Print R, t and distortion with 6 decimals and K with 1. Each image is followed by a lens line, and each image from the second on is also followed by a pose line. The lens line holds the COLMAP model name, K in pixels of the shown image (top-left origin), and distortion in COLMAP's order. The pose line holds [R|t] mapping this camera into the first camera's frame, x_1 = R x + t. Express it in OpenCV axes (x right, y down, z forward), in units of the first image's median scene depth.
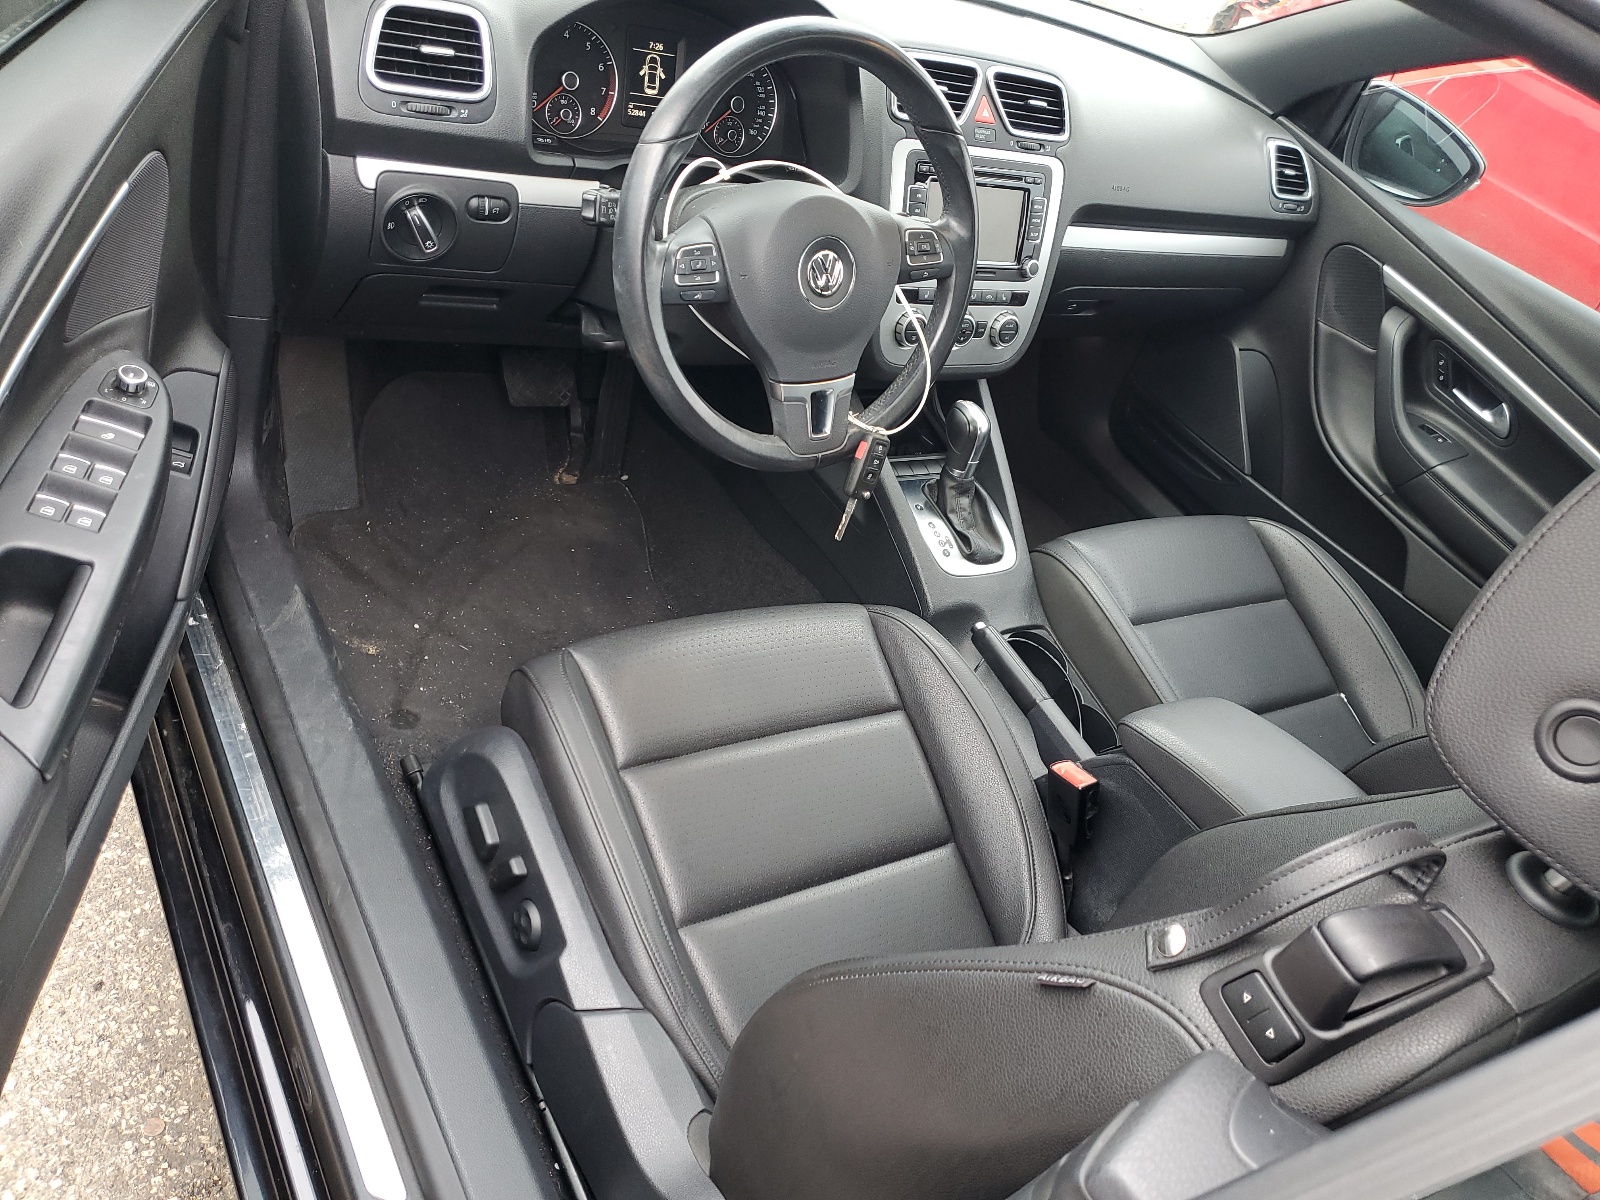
lens RADIAL K [[1222.8, 0, 785.7], [0, 1222.8, 599.5], [0, 0, 1]] dist [0.002222, -0.049403]
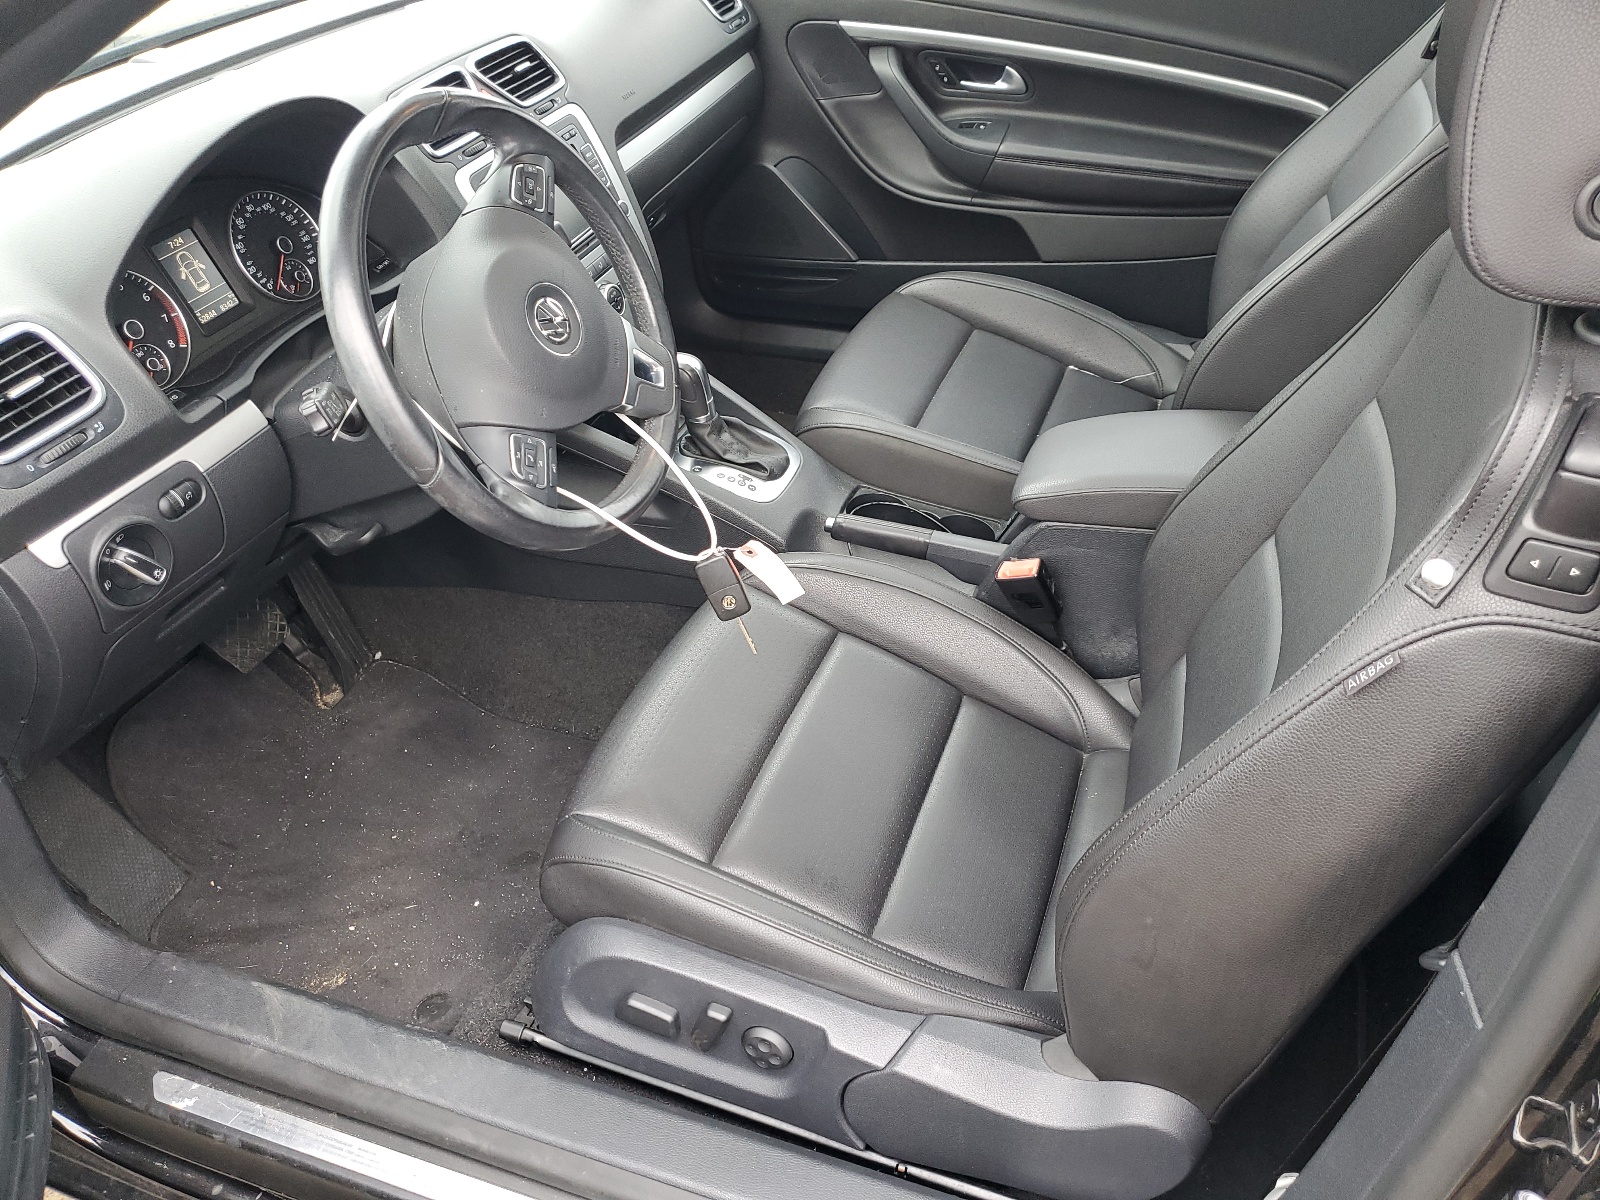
lens RADIAL K [[1222.8, 0, 785.7], [0, 1222.8, 599.5], [0, 0, 1]] dist [0.002222, -0.049403]
pose [[0.717582, -0.648472, 0.254089, -0.169946], [0.635355, 0.758940, 0.142597, -0.099236], [-0.285308, 0.059112, 0.956611, 0.050358]]
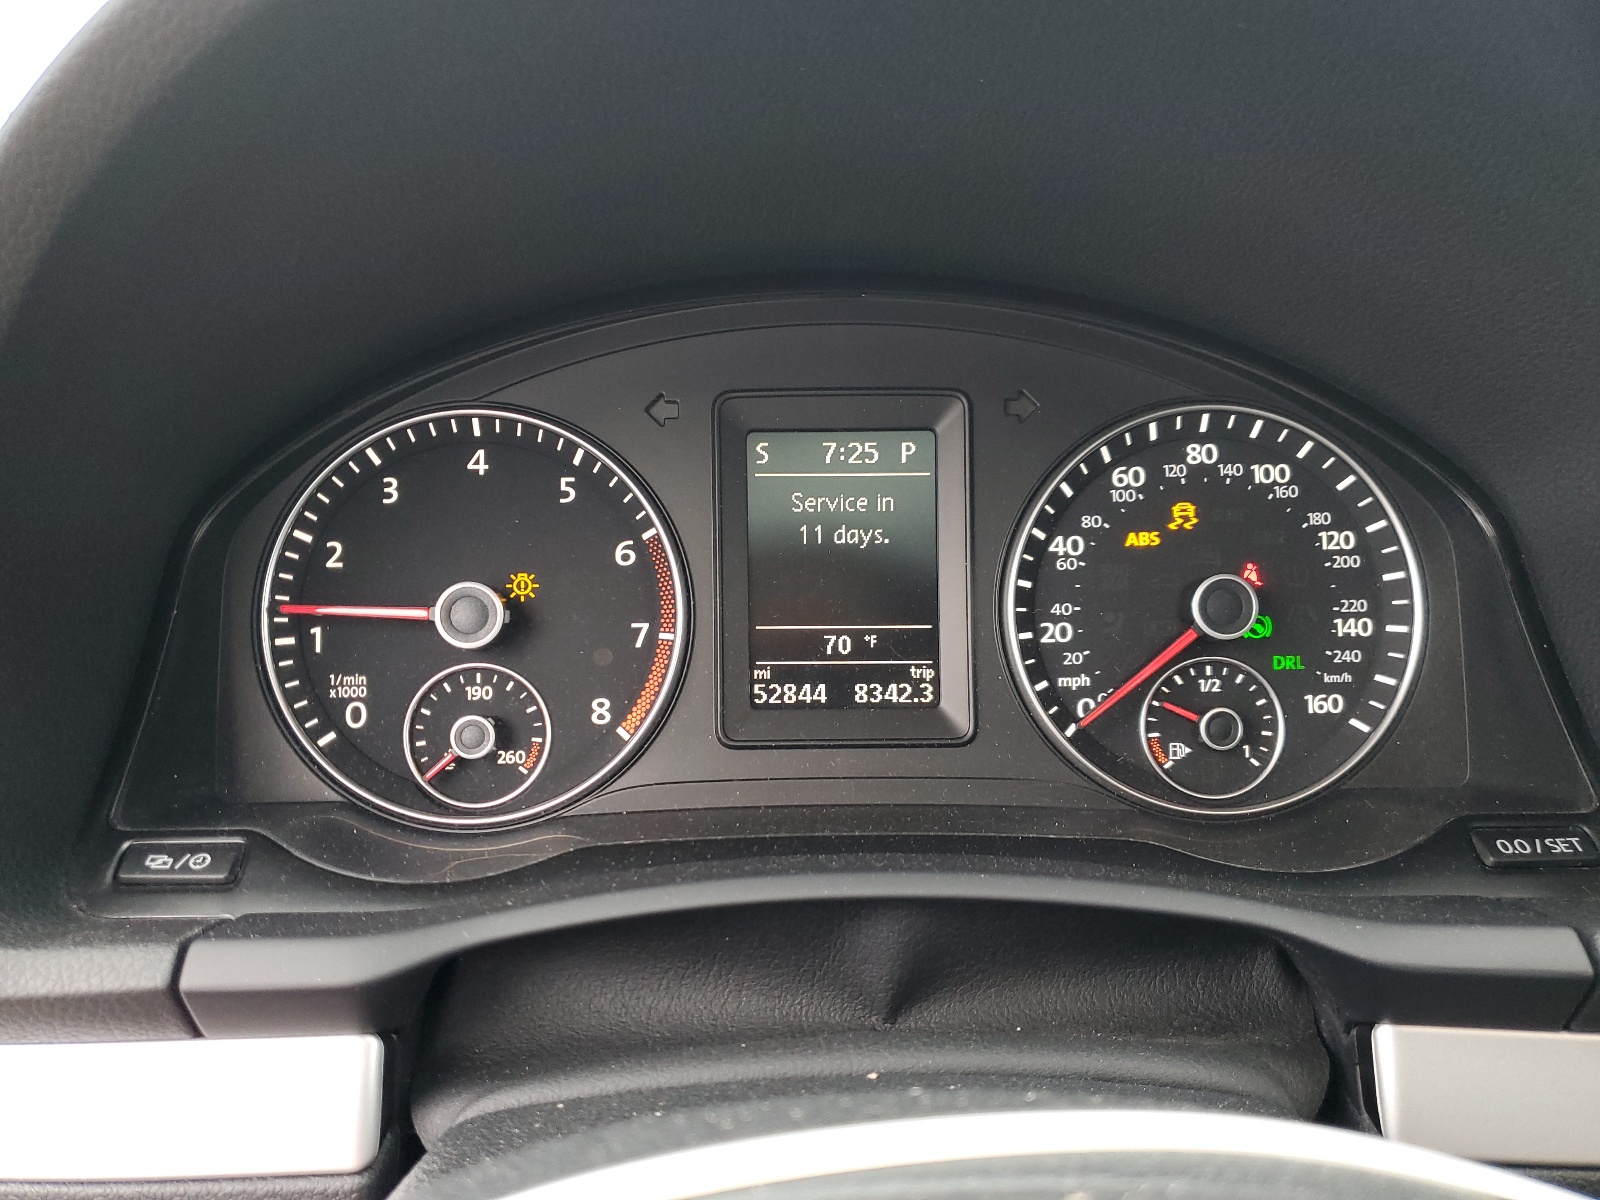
lens RADIAL K [[1222.8, 0, 785.7], [0, 1222.8, 599.5], [0, 0, 1]] dist [0.002222, -0.049403]
pose [[0.812641, -0.154353, -0.561952, 0.026268], [-0.100602, 0.912653, -0.396161, -0.298442], [0.574016, 0.378470, 0.726131, 0.764262]]
